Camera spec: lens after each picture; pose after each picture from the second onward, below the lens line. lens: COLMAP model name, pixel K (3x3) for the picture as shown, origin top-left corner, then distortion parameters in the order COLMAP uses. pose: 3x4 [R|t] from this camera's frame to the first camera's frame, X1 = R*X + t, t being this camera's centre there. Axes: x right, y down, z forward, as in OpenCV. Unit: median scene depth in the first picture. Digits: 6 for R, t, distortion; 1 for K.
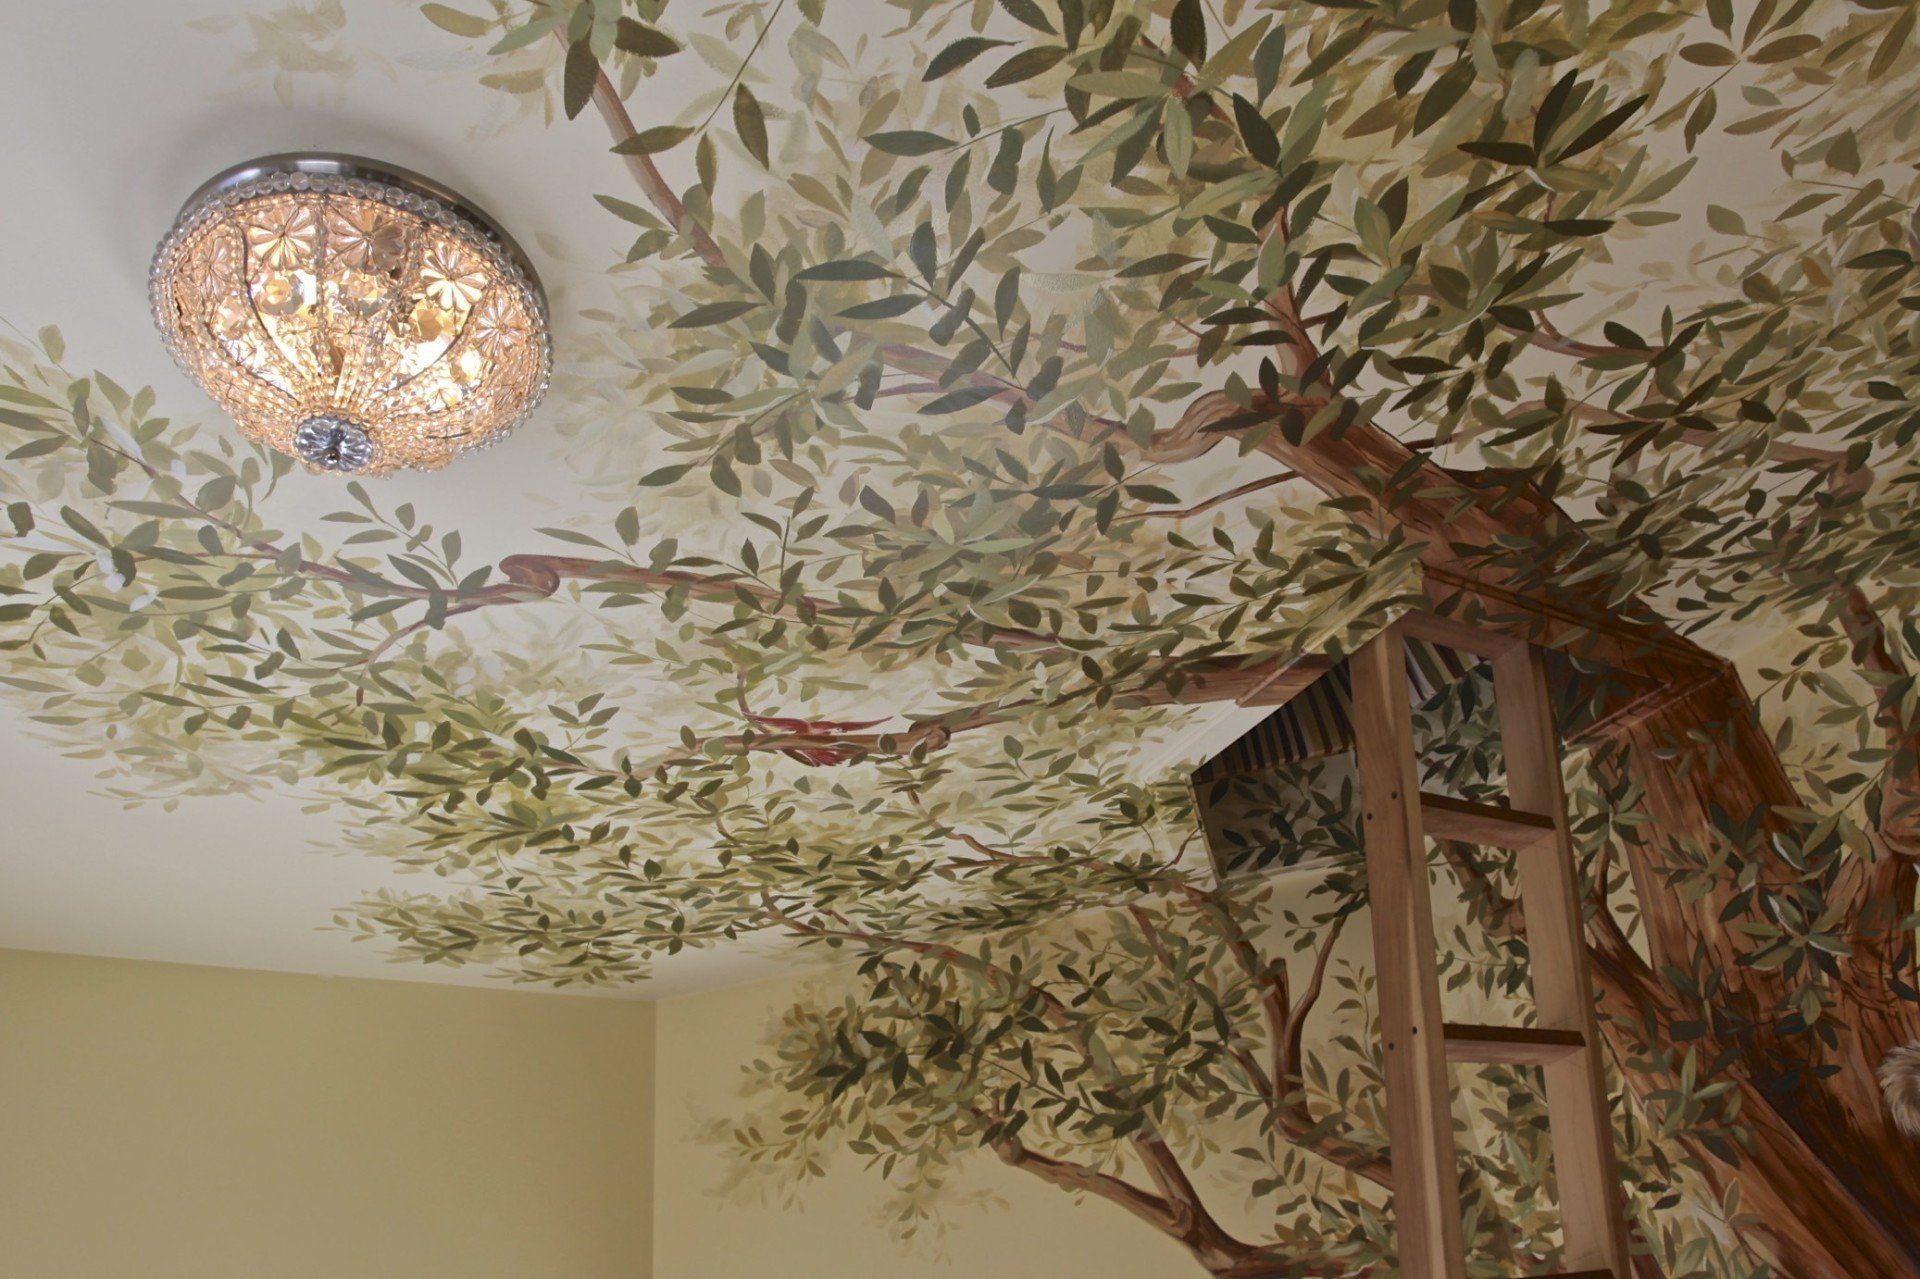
lens RADIAL K [[1241.9, 0, 984.8], [0, 1241.9, 641.8], [0, 0, 1]] dist [-0.091639, 0.050165]
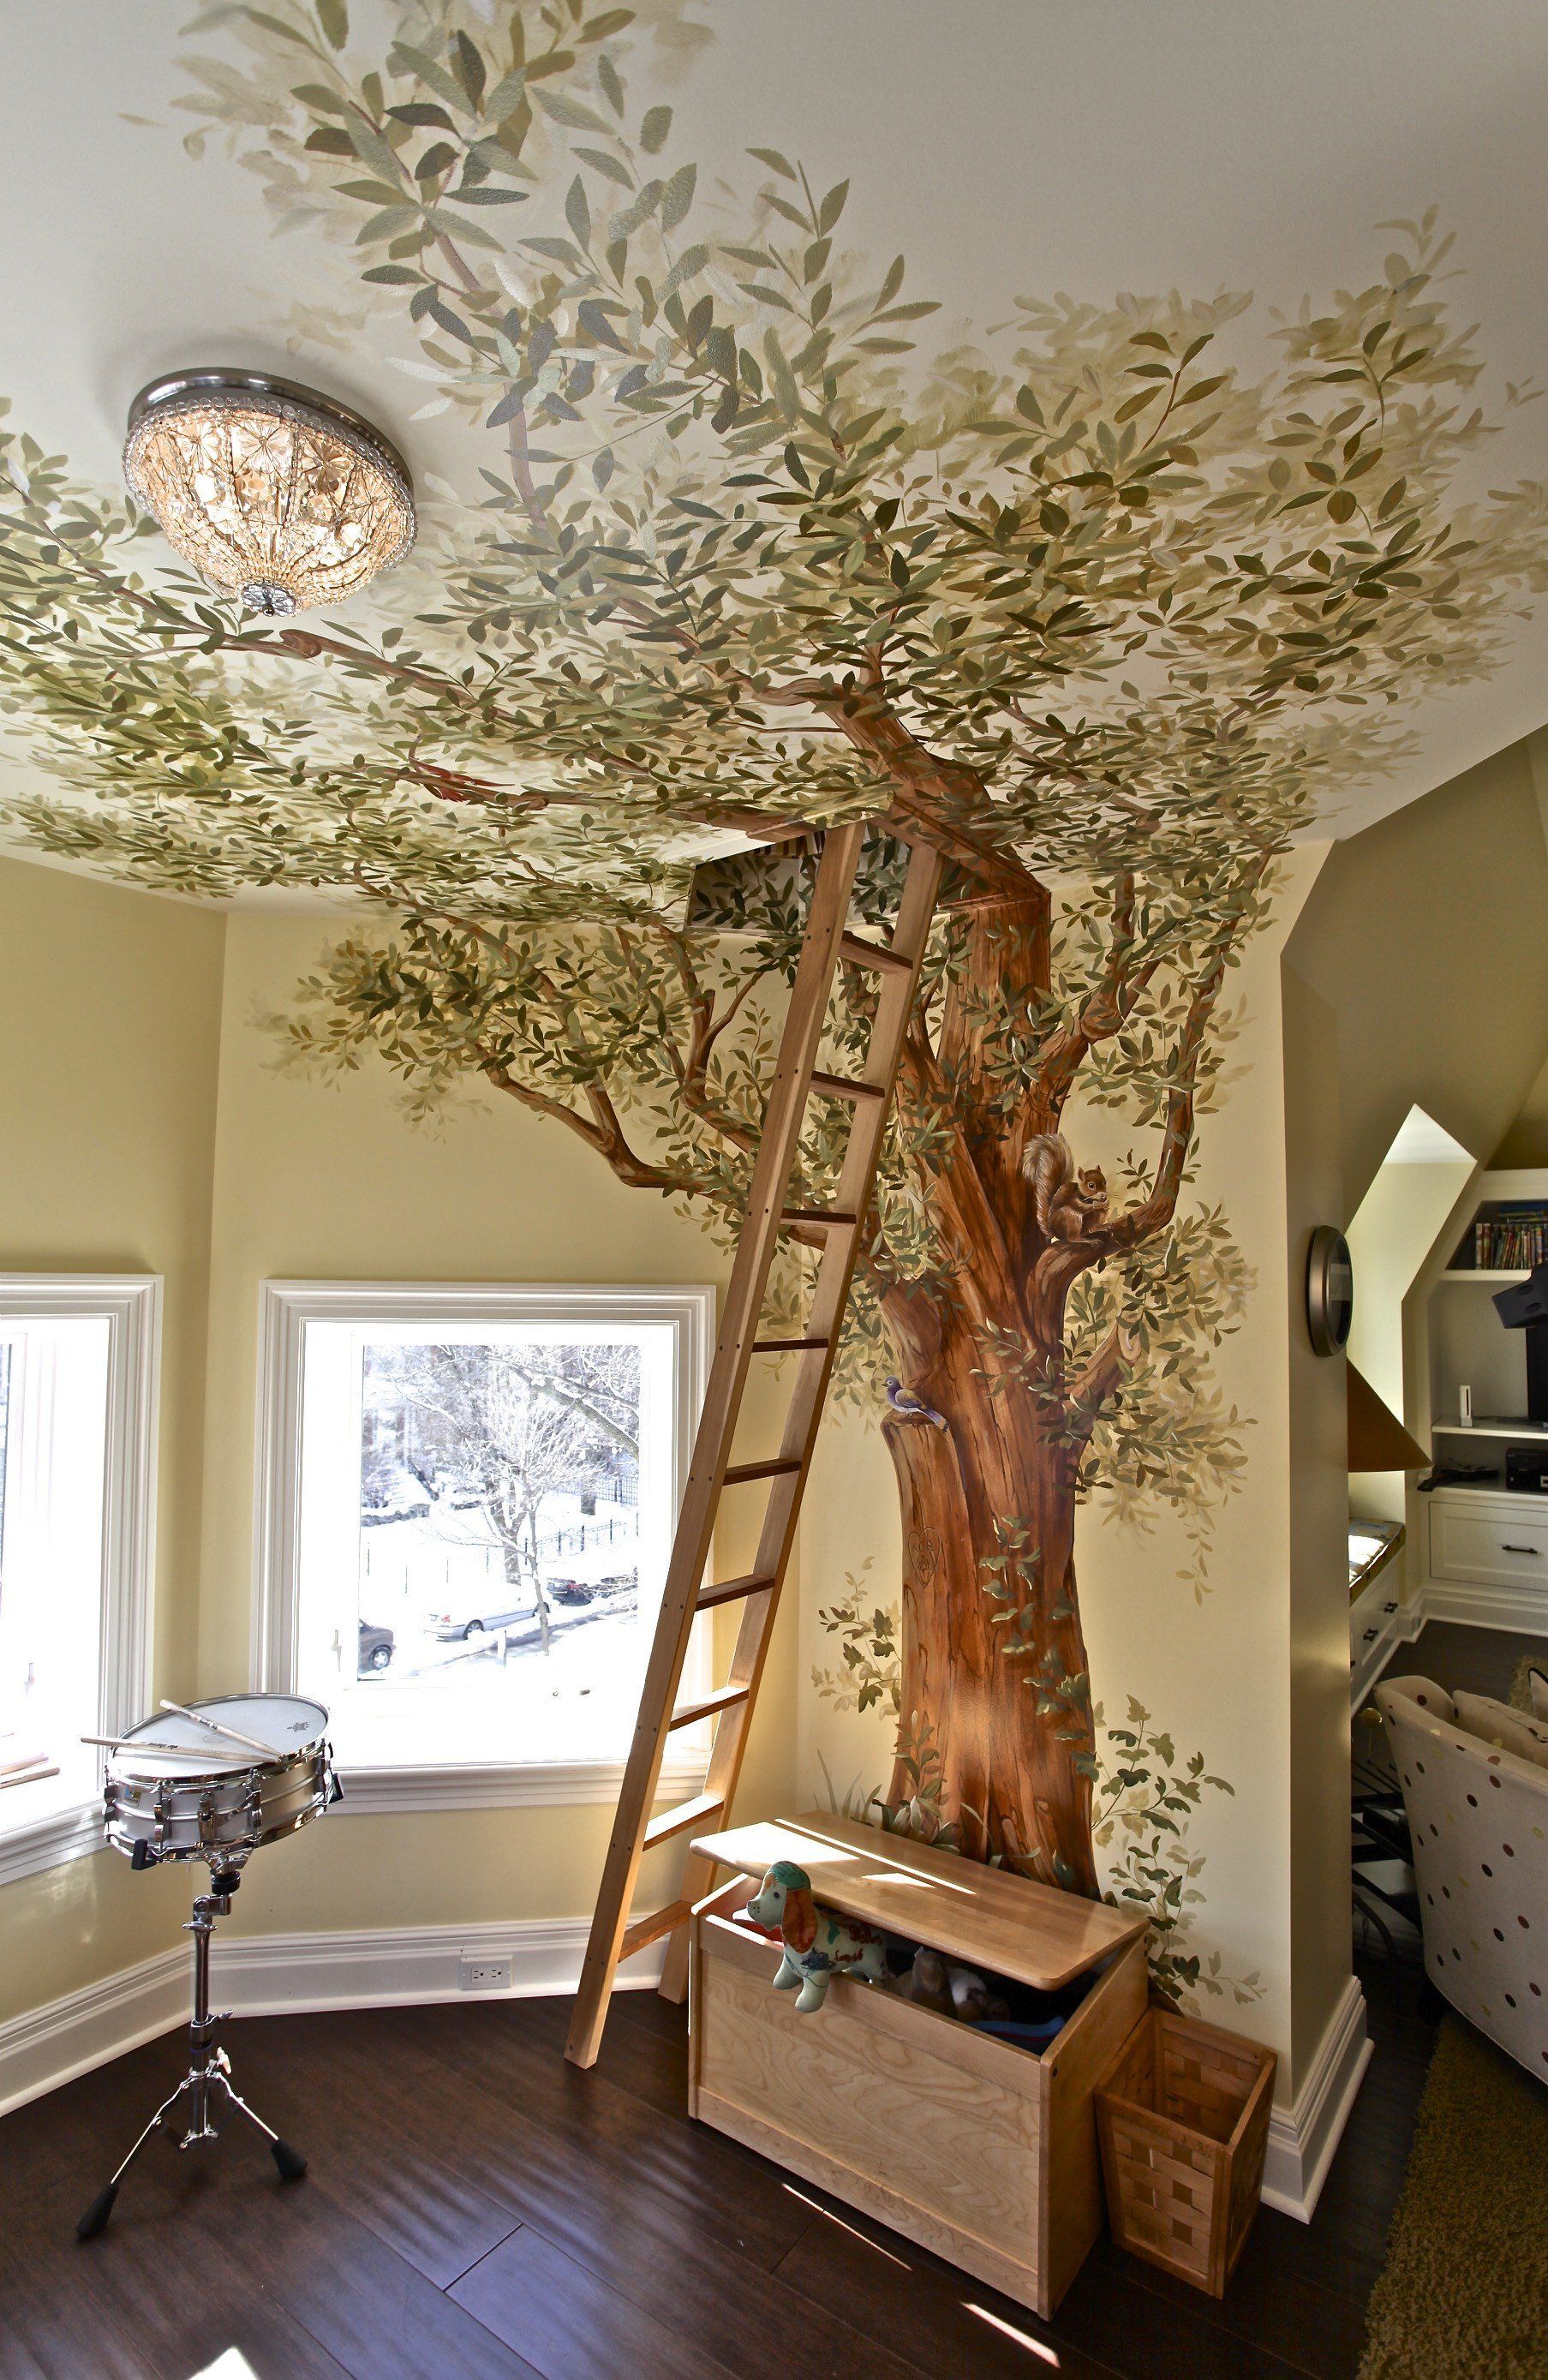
lens RADIAL K [[3596.5, 0, 774.0], [0, 3596.5, 1190.0], [0, 0, 1]] dist [-0.028694, -0.021562]
pose [[0.889149, 0.144024, 0.434363, -1.540293], [-0.333825, 0.853376, 0.400387, -1.294464], [-0.313010, -0.501005, 0.806857, -2.622319]]
